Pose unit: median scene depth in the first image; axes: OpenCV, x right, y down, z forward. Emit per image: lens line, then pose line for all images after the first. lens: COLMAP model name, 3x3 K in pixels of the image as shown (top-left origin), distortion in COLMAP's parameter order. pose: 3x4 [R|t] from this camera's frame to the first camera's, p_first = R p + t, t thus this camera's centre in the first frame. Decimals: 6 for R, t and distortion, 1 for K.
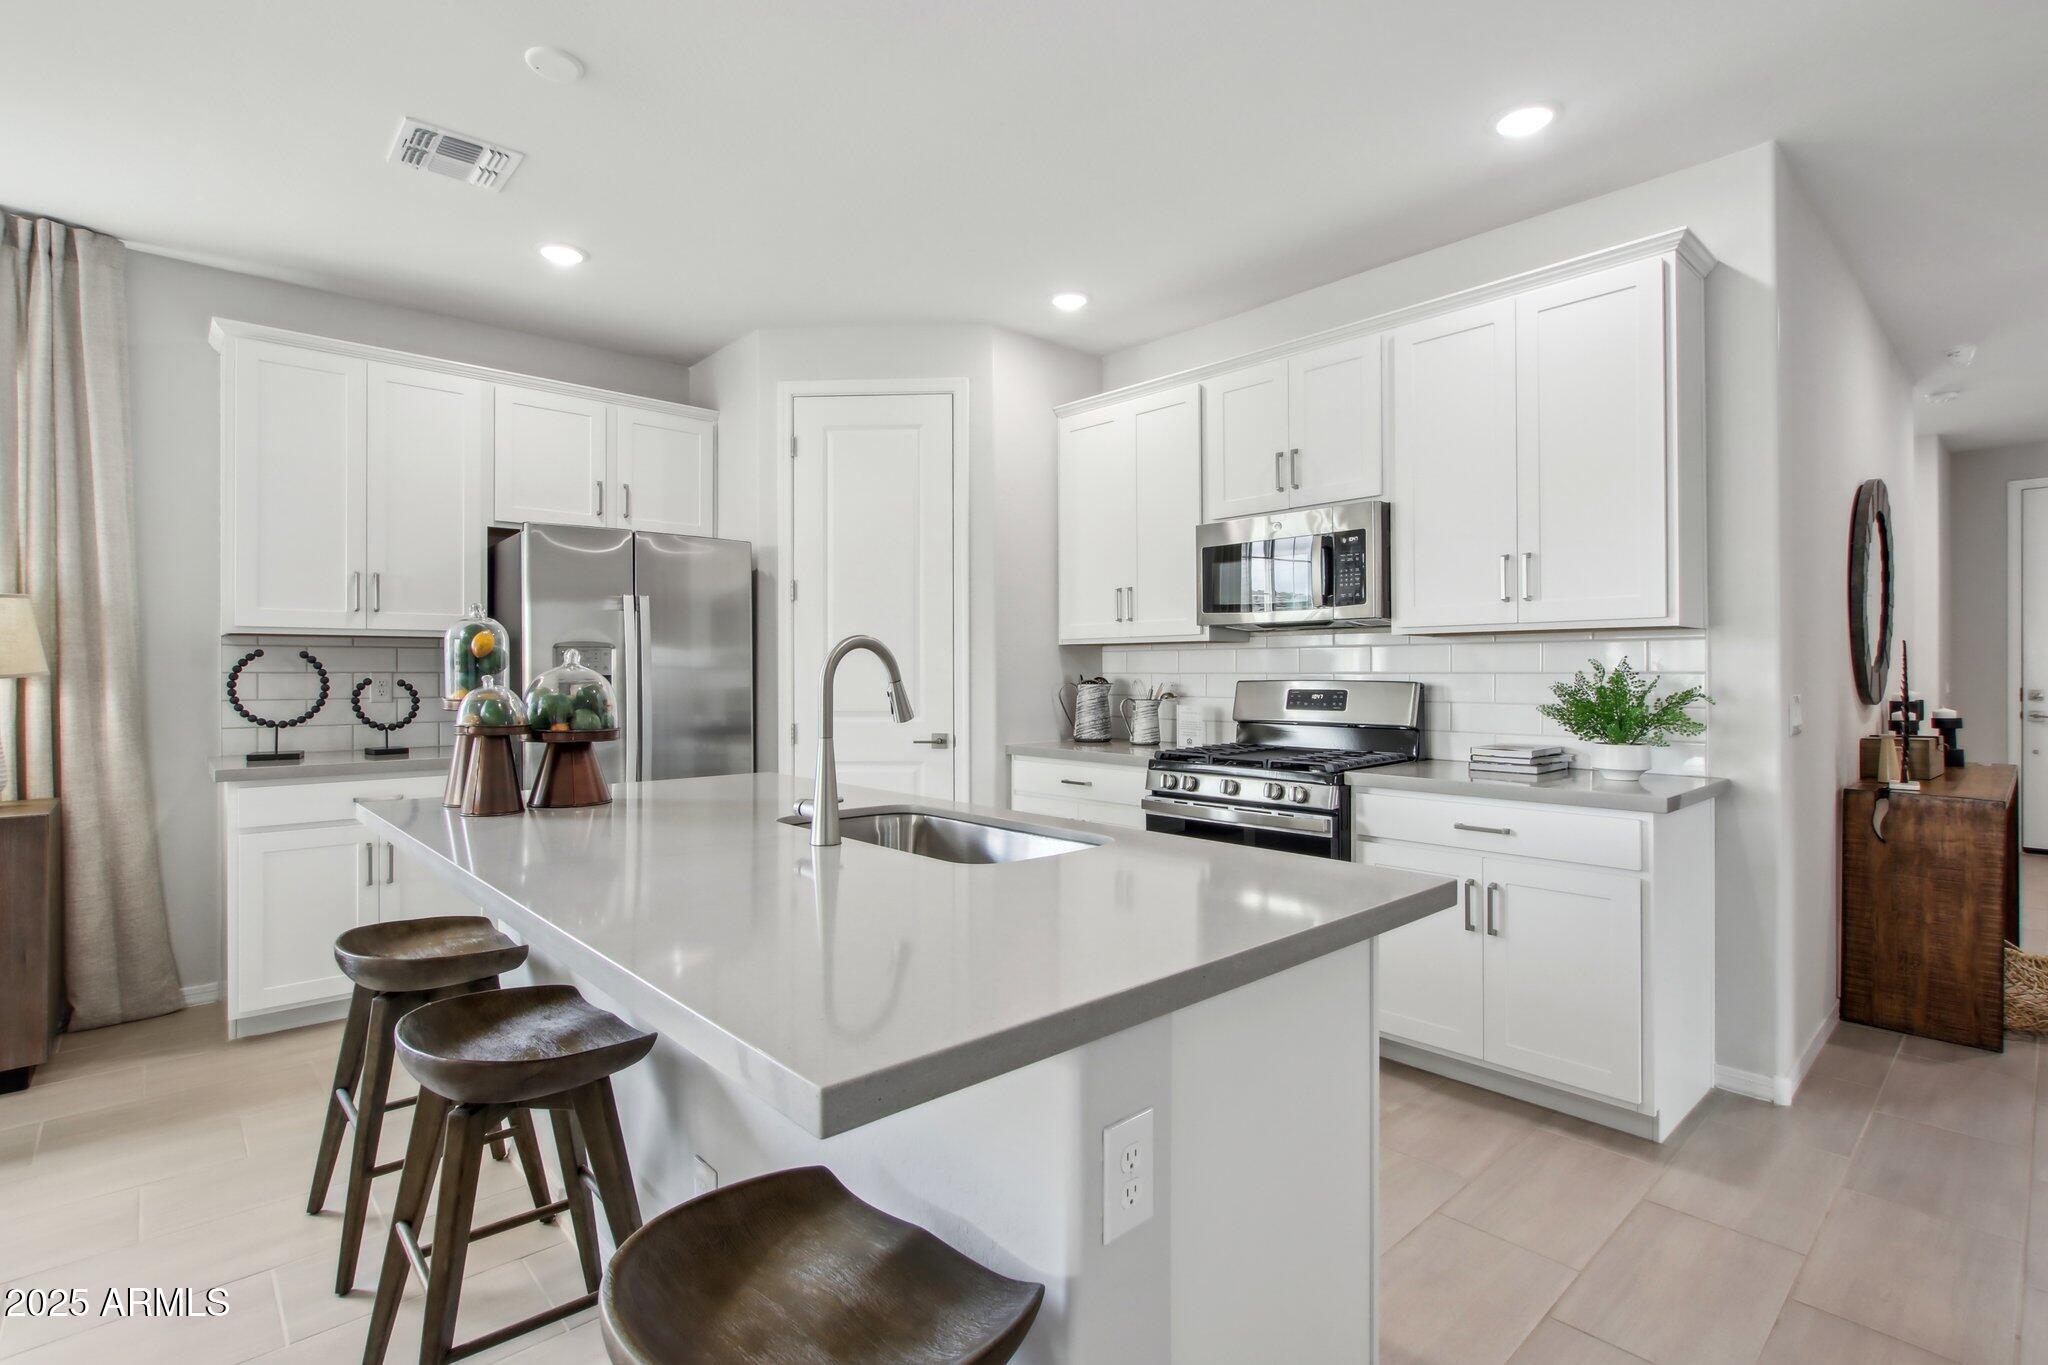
lens RADIAL K [[961.6, 0, 1026.5], [0, 961.6, 674.8], [0, 0, 1]] dist [-0.005344, 0.000247]
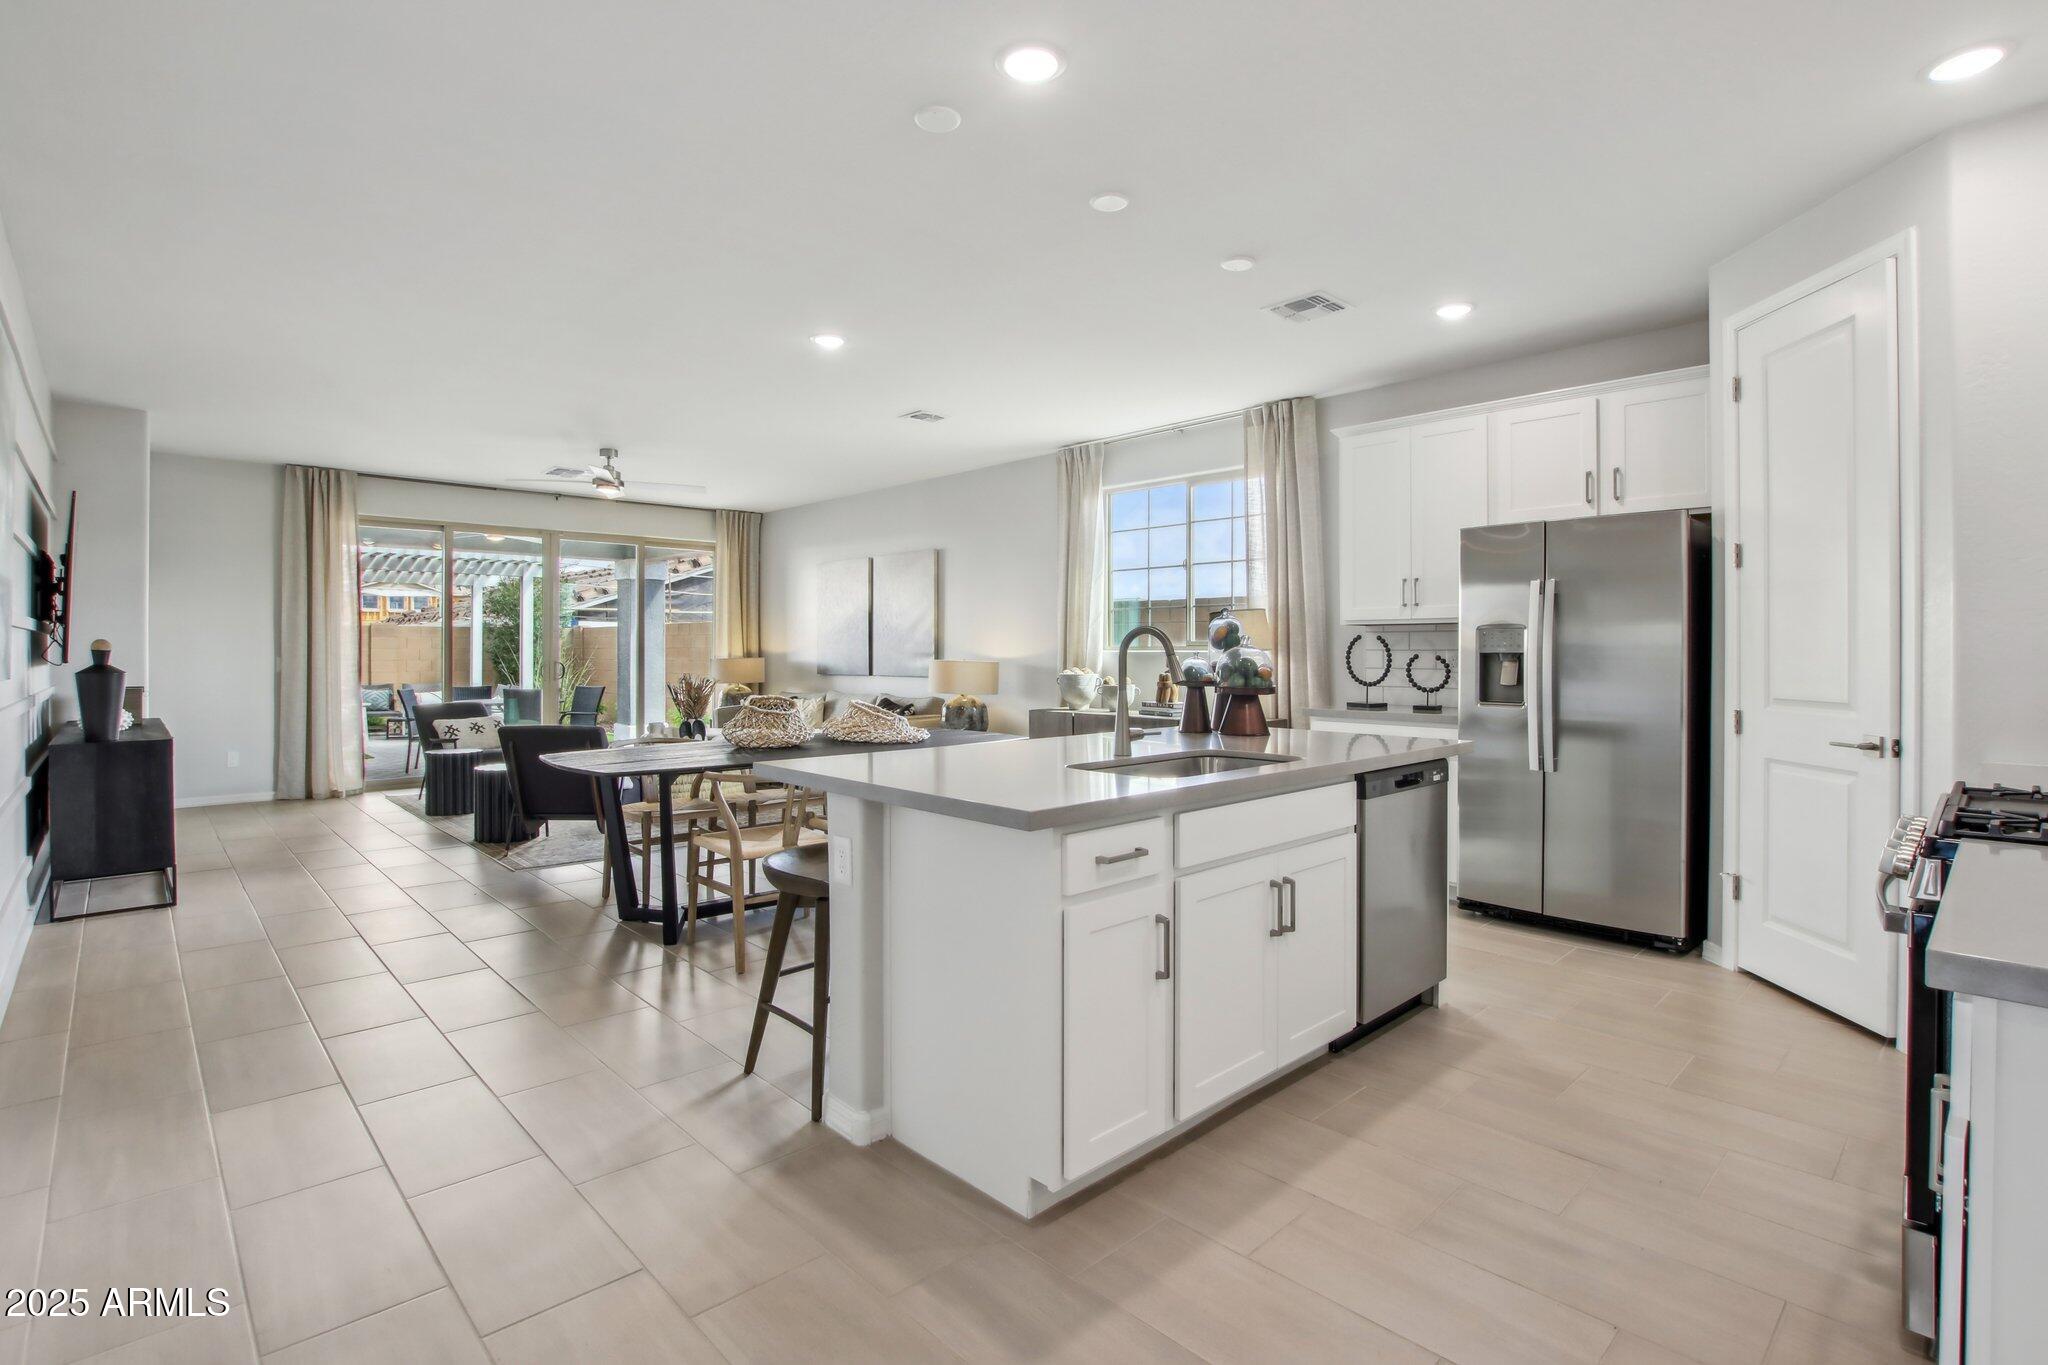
lens RADIAL K [[964.6, 0, 997.2], [0, 964.6, 647.3], [0, 0, 1]] dist [-0.020328, -0.000127]
pose [[-0.000028, -0.002369, -0.999997, 0.761962], [-0.004876, 0.999985, -0.002369, -0.000031], [0.999988, 0.004876, -0.000039, 0.425835]]
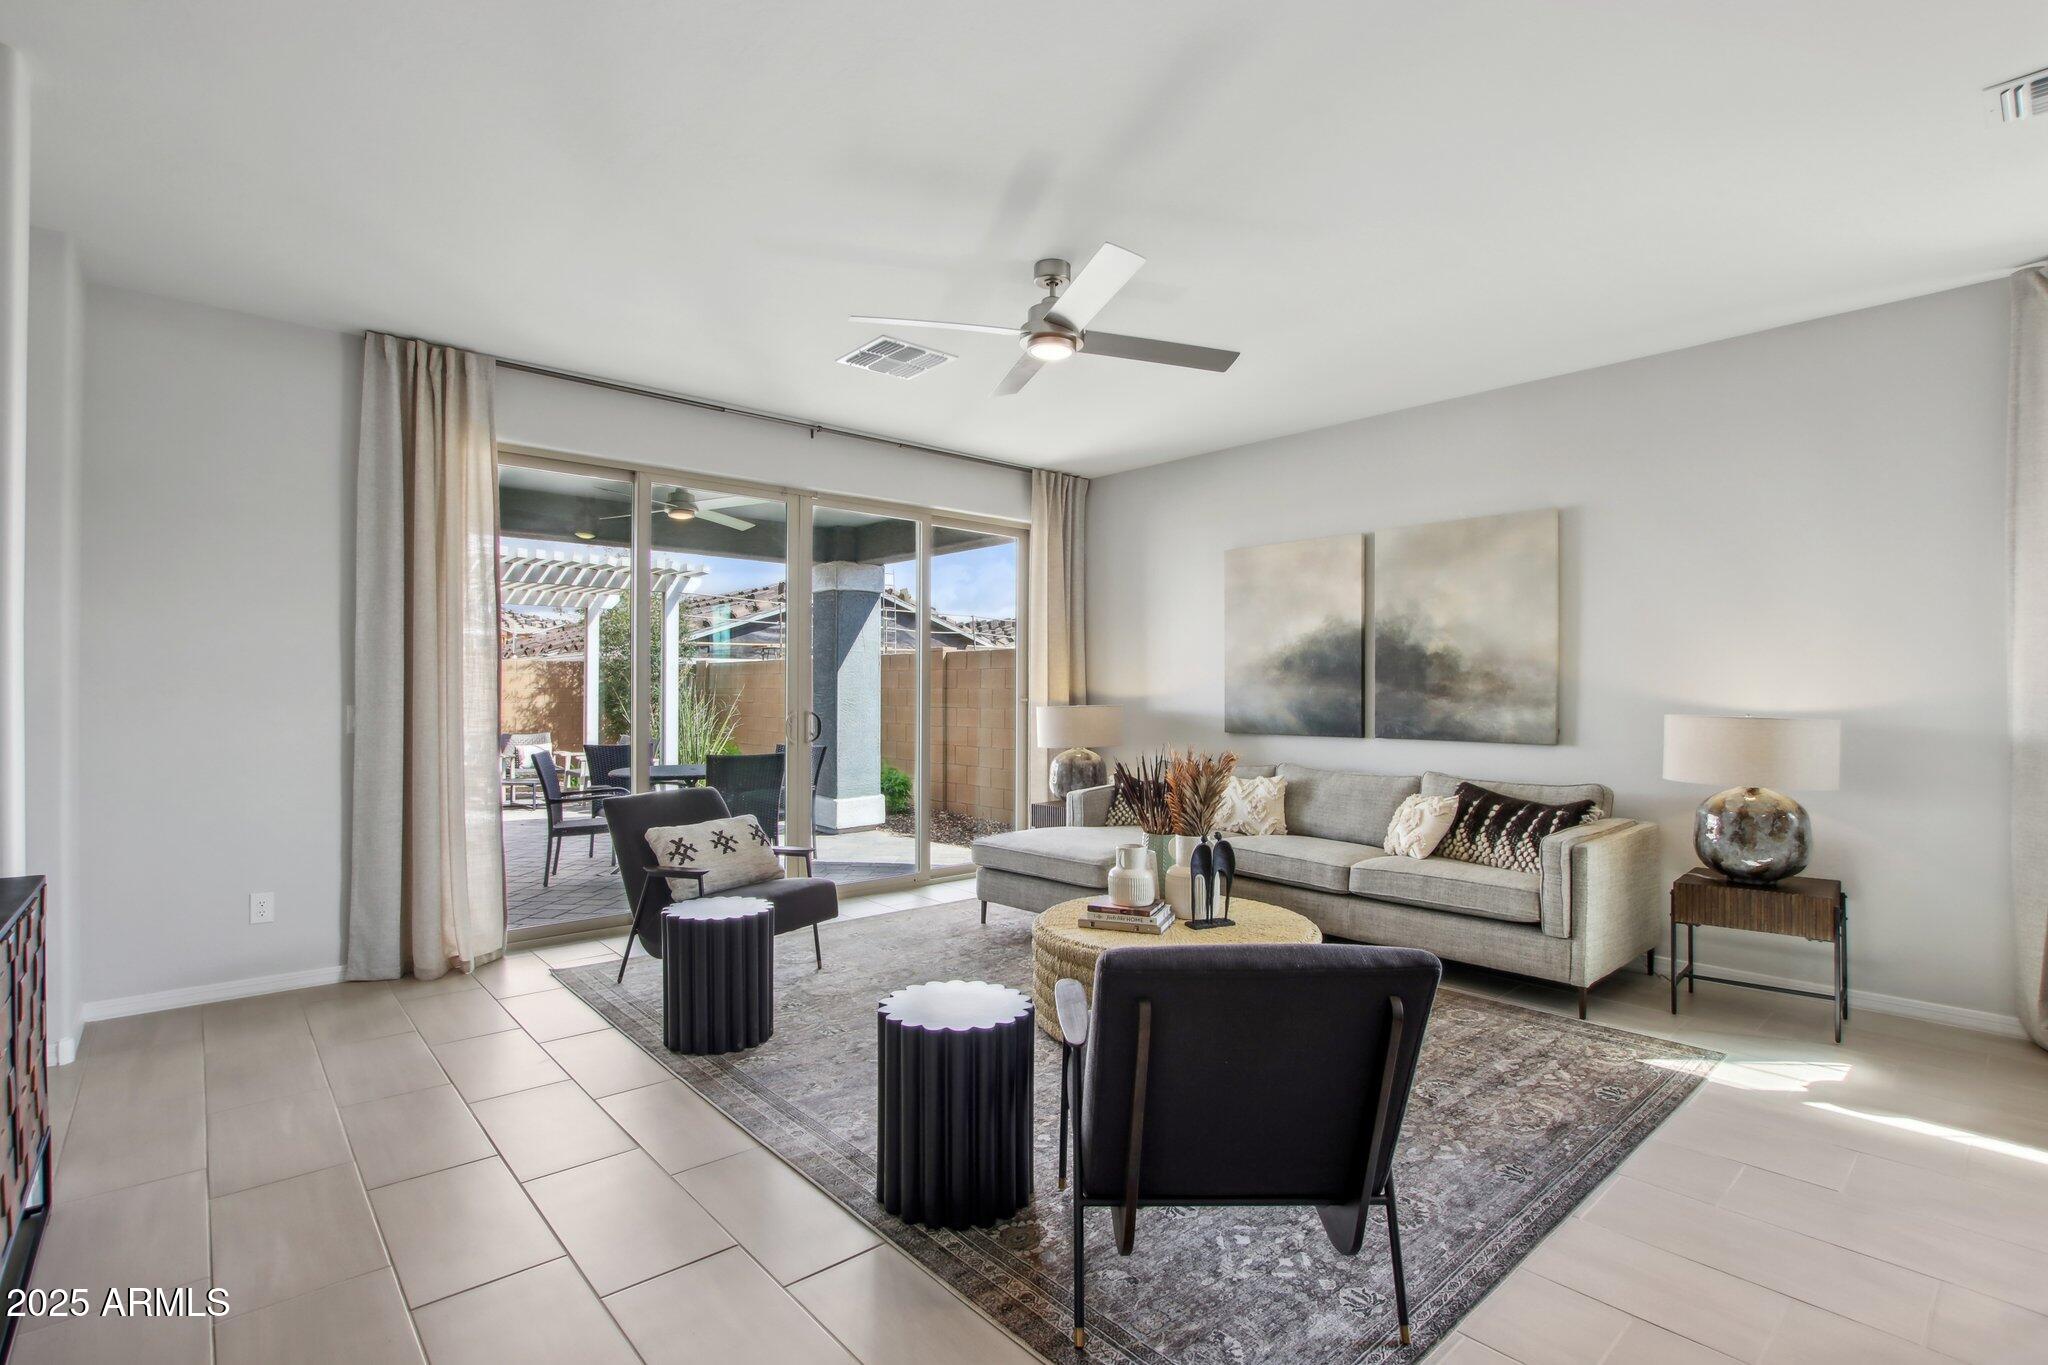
lens RADIAL K [[958.9, 0, 1018.7], [0, 958.9, 688.8], [0, 0, 1]] dist [-0.026246, 0.000292]
pose [[-0.022695, -0.001336, -0.999742, -0.389618], [-0.007421, 0.999972, -0.001168, 0.001999], [0.999715, 0.007393, -0.022705, -0.456913]]
